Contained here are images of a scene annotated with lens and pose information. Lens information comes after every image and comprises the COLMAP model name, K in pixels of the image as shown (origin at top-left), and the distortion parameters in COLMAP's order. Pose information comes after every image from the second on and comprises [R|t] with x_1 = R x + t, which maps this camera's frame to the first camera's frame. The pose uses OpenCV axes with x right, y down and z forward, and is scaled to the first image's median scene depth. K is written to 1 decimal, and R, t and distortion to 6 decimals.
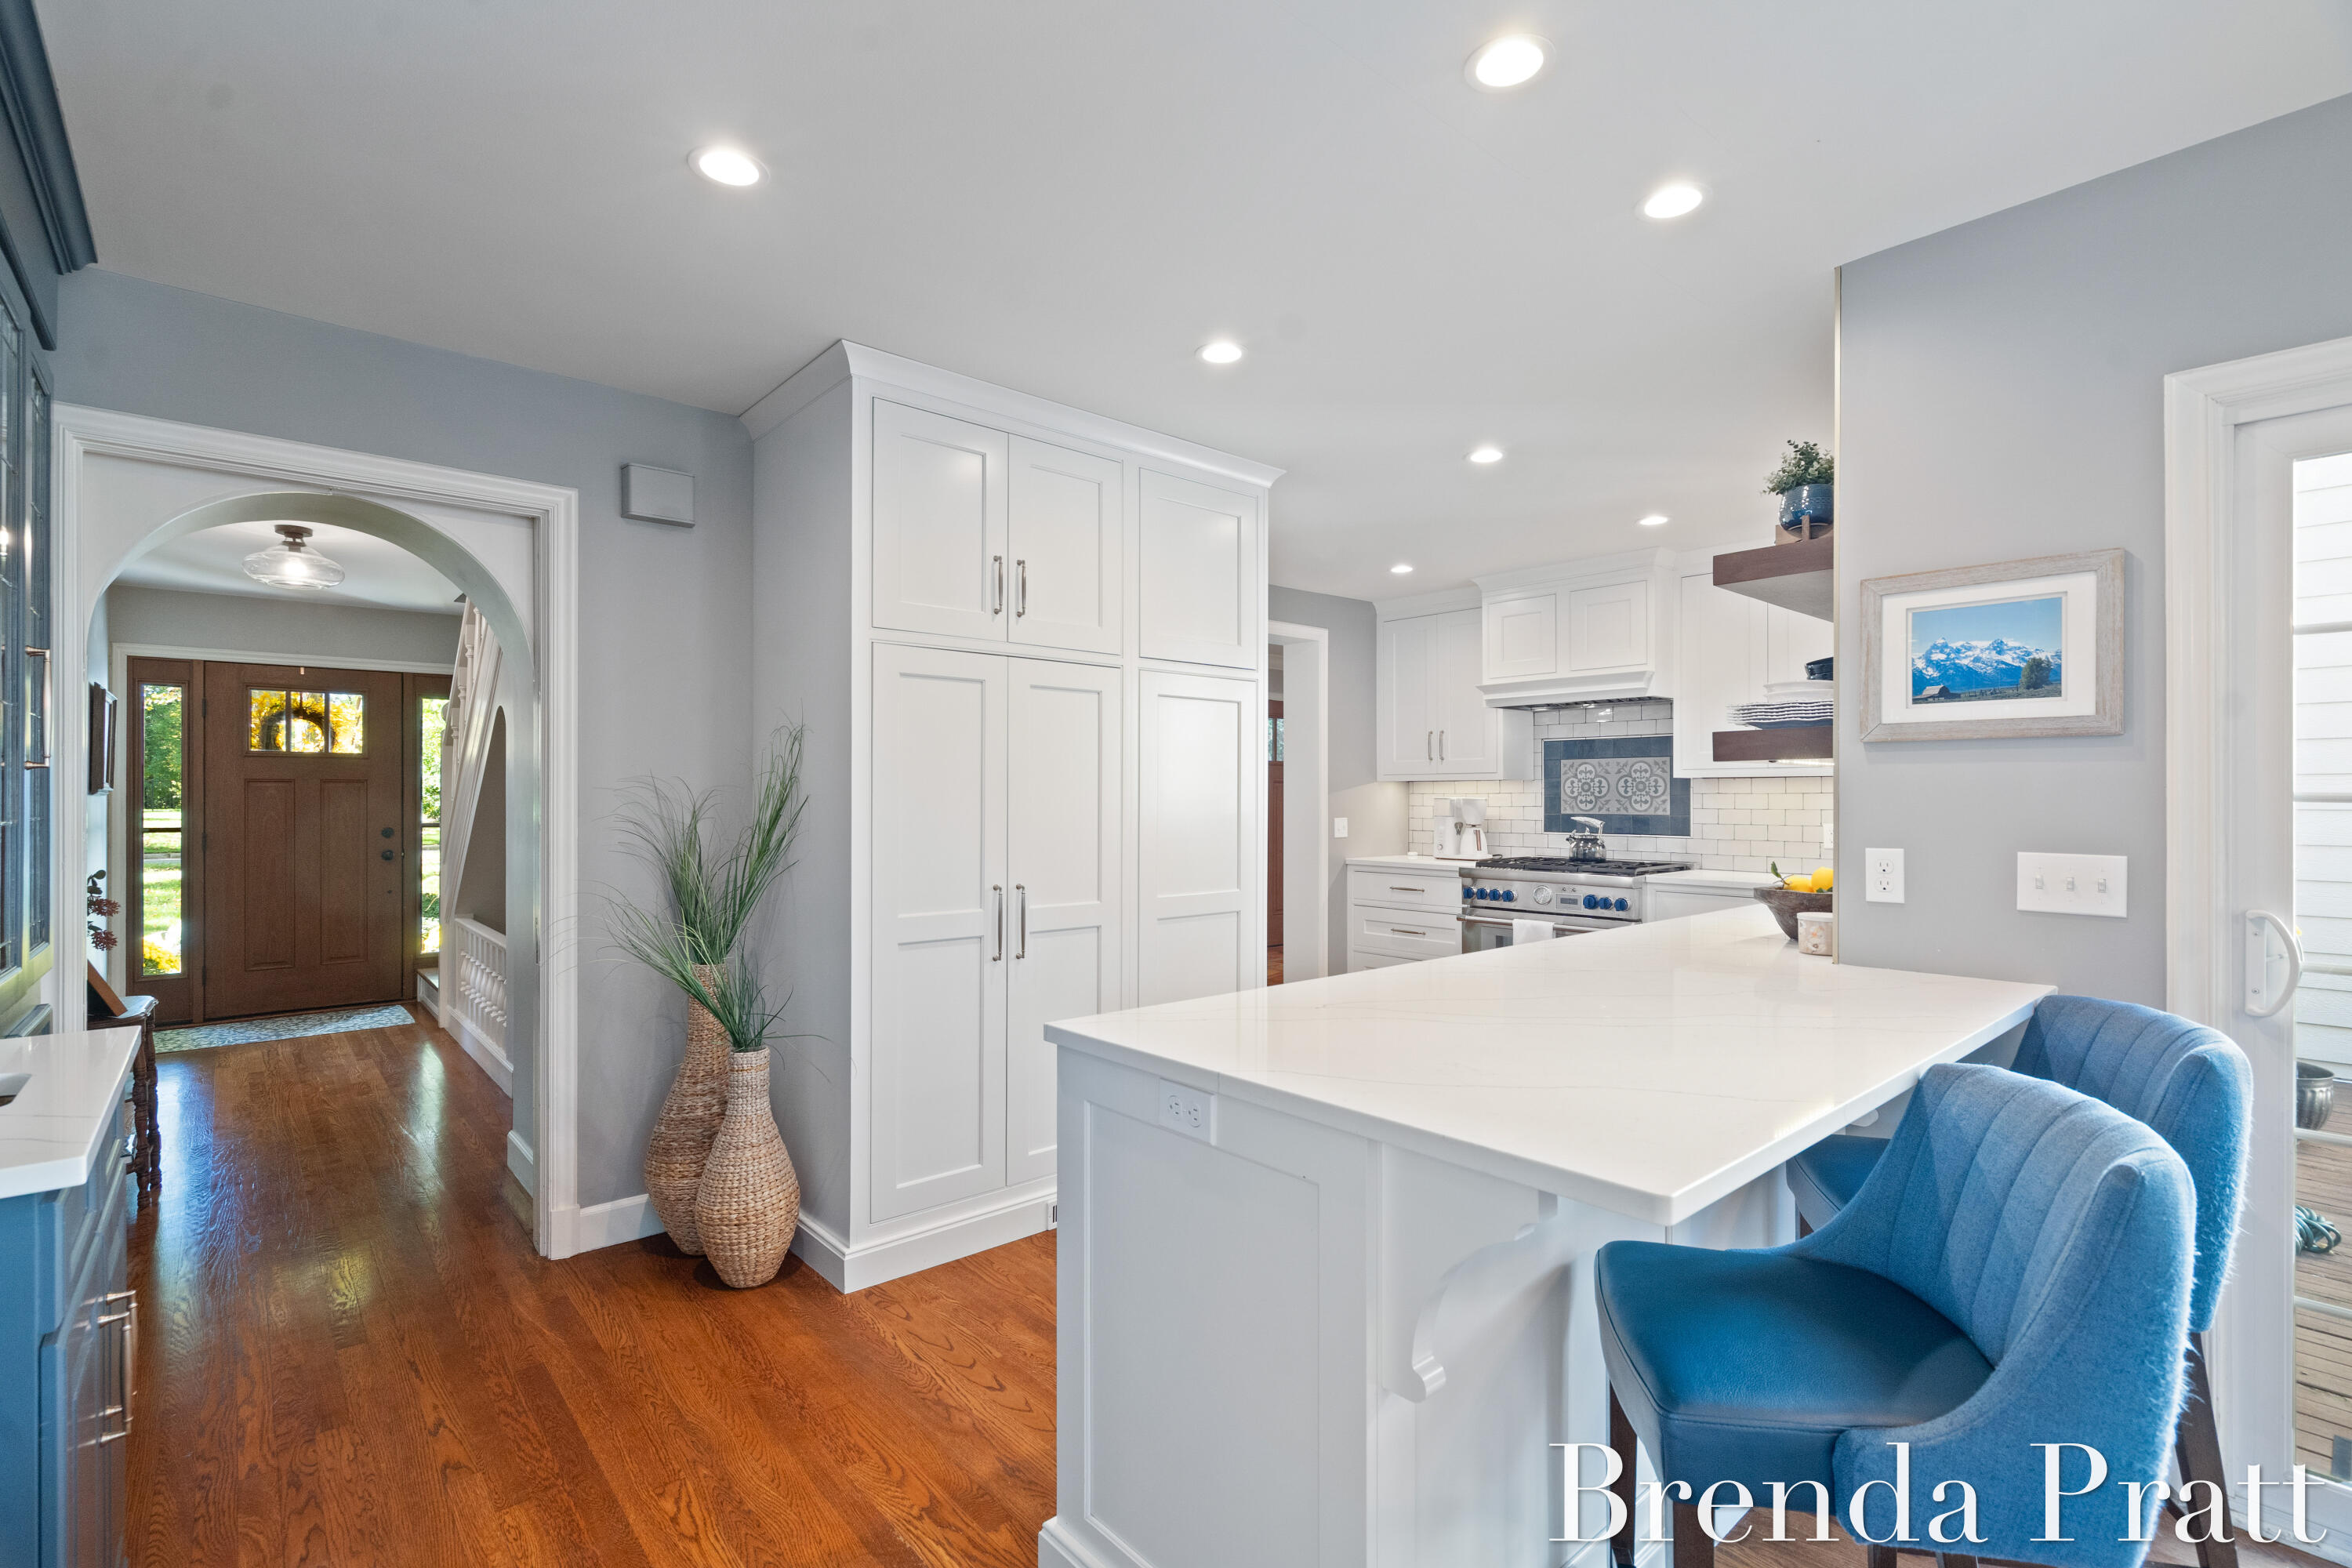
lens RADIAL K [[1077.3, 0, 1178.1], [0, 1077.3, 797.6], [0, 0, 1]] dist [-0.005069, 0.001500]
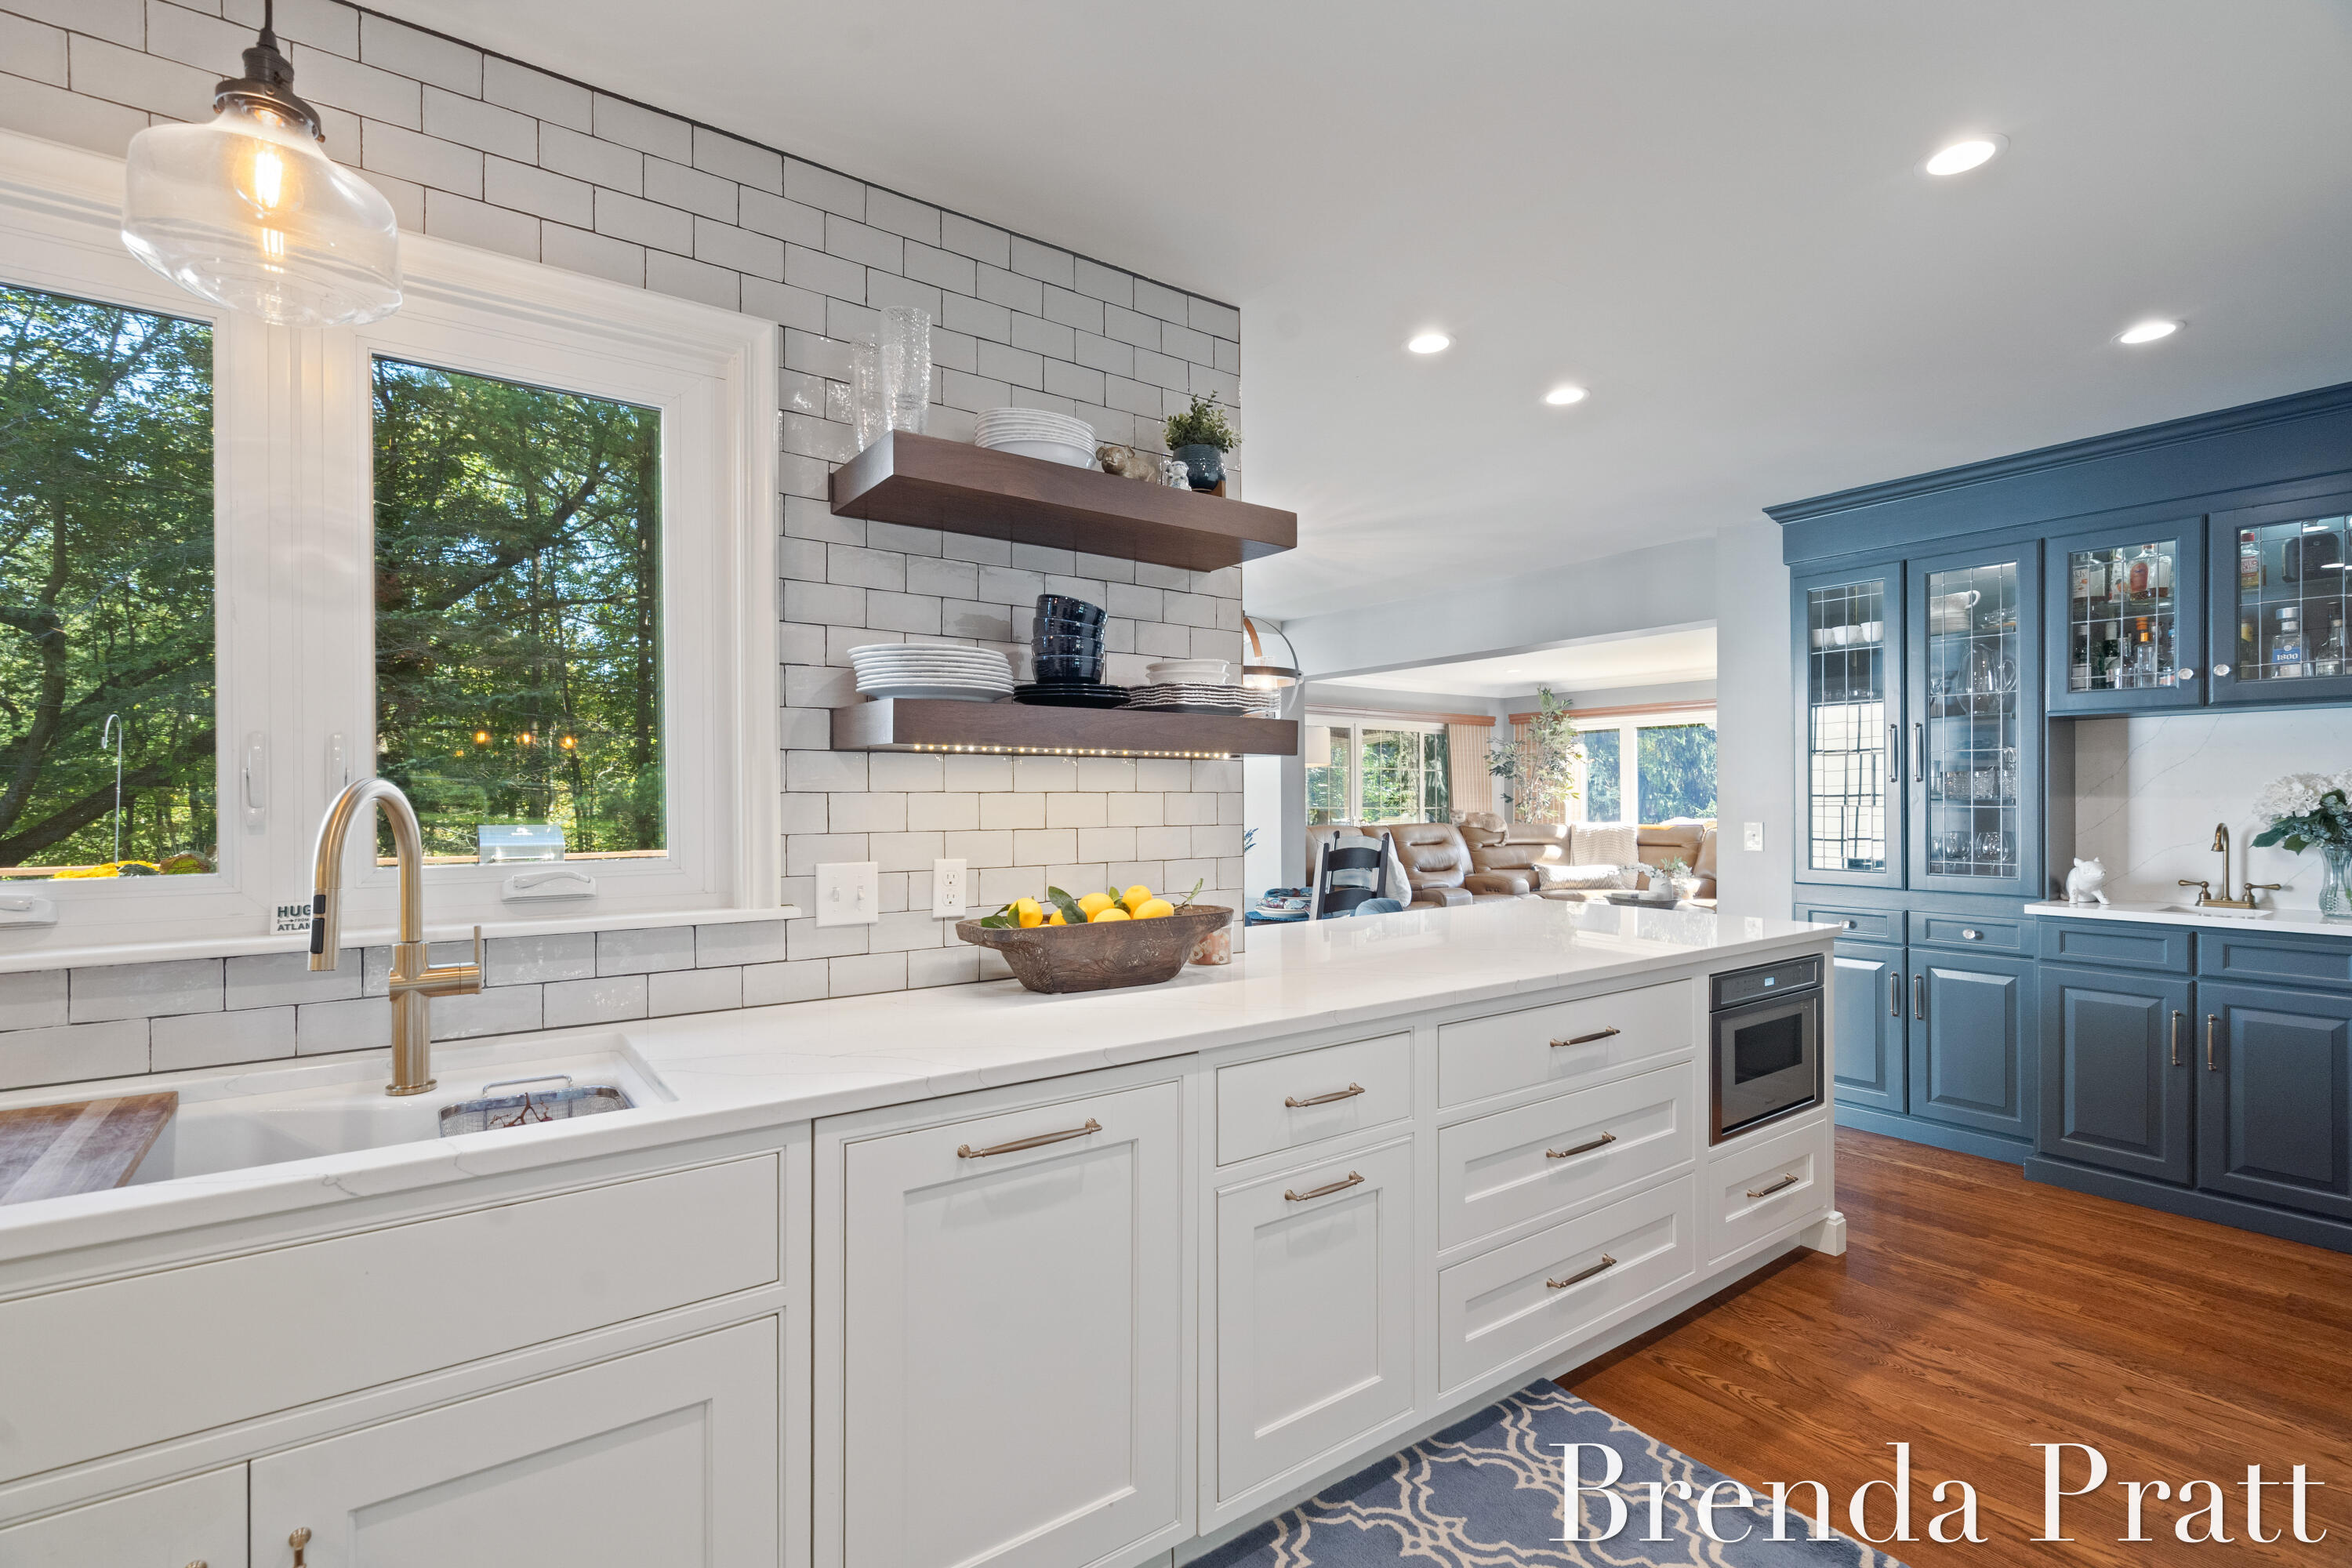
lens RADIAL K [[1077.3, 0, 1185.1], [0, 1077.3, 797.0], [0, 0, 1]] dist [-0.005069, 0.001500]
pose [[-0.995971, 0.003014, 0.089625, 0.241424], [0.003045, 0.999995, 0.000212, -0.000560], [-0.089624, 0.000484, -0.995976, 0.878465]]
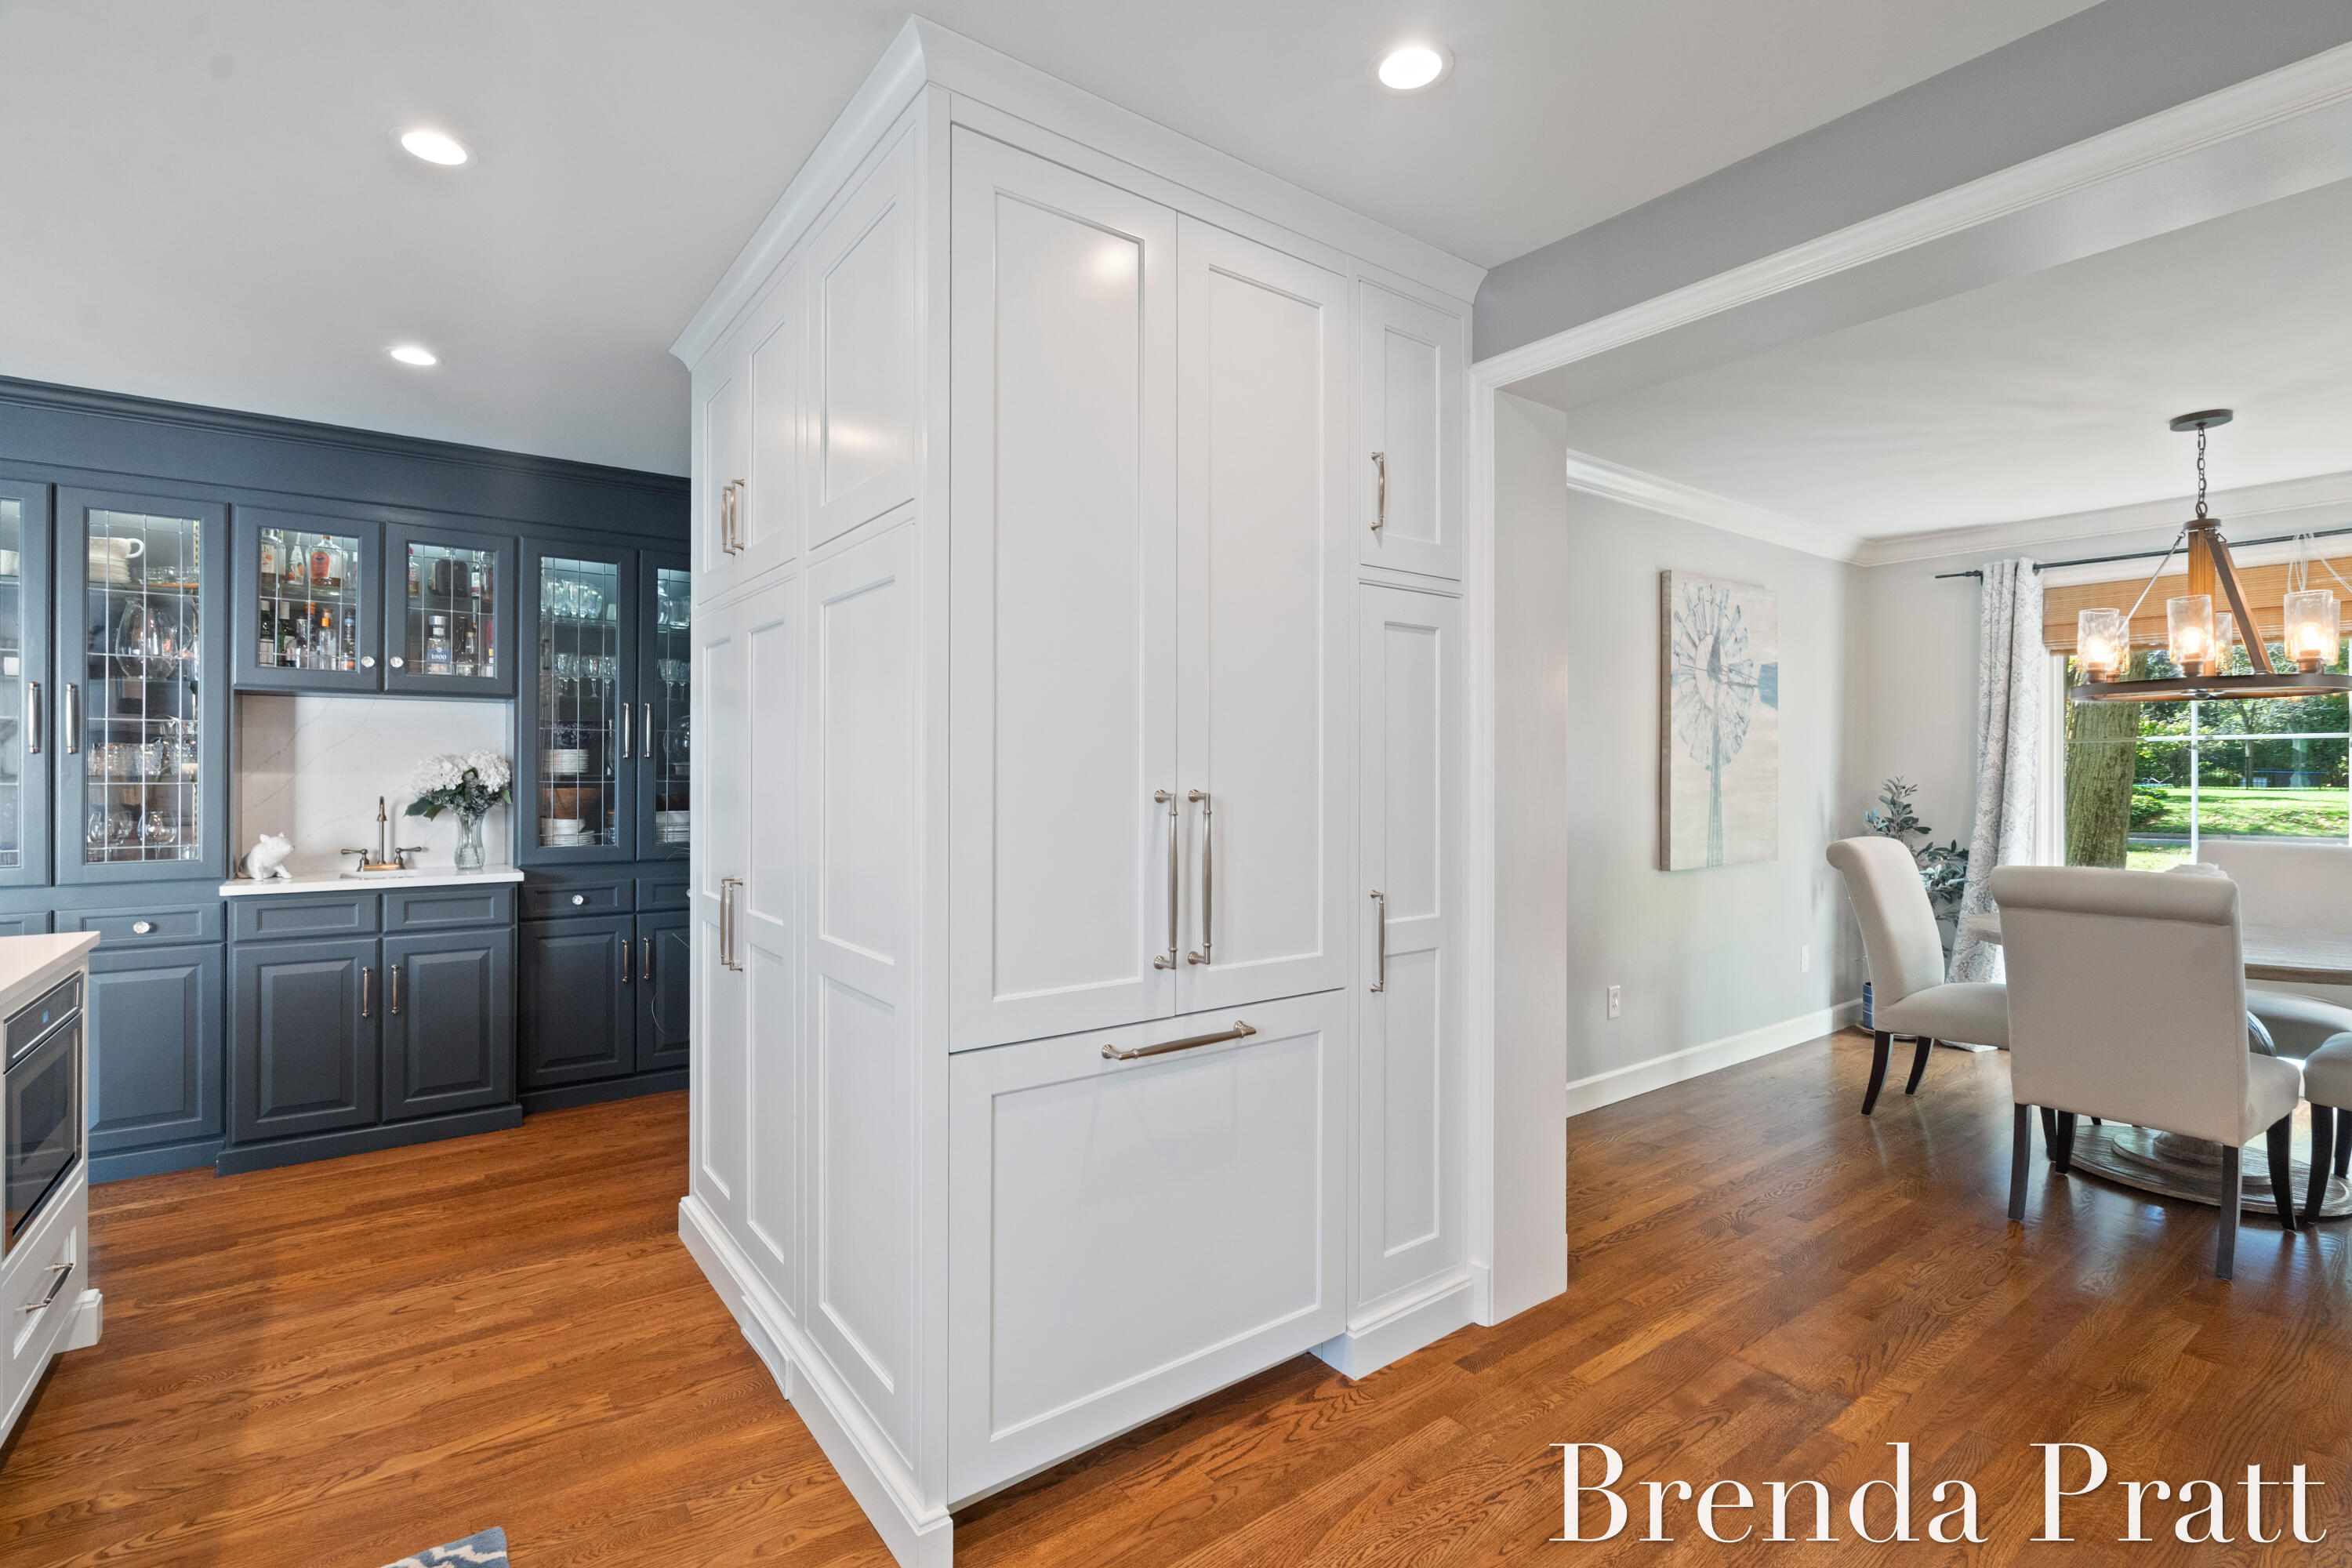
lens RADIAL K [[1077.3, 0, 1164.9], [0, 1077.3, 769.2], [0, 0, 1]] dist [-0.005069, 0.001500]
pose [[-0.093382, -0.001580, -0.995629, 0.354044], [-0.002830, 0.999995, -0.001321, -0.001608], [0.995626, 0.002695, -0.093386, 0.783035]]
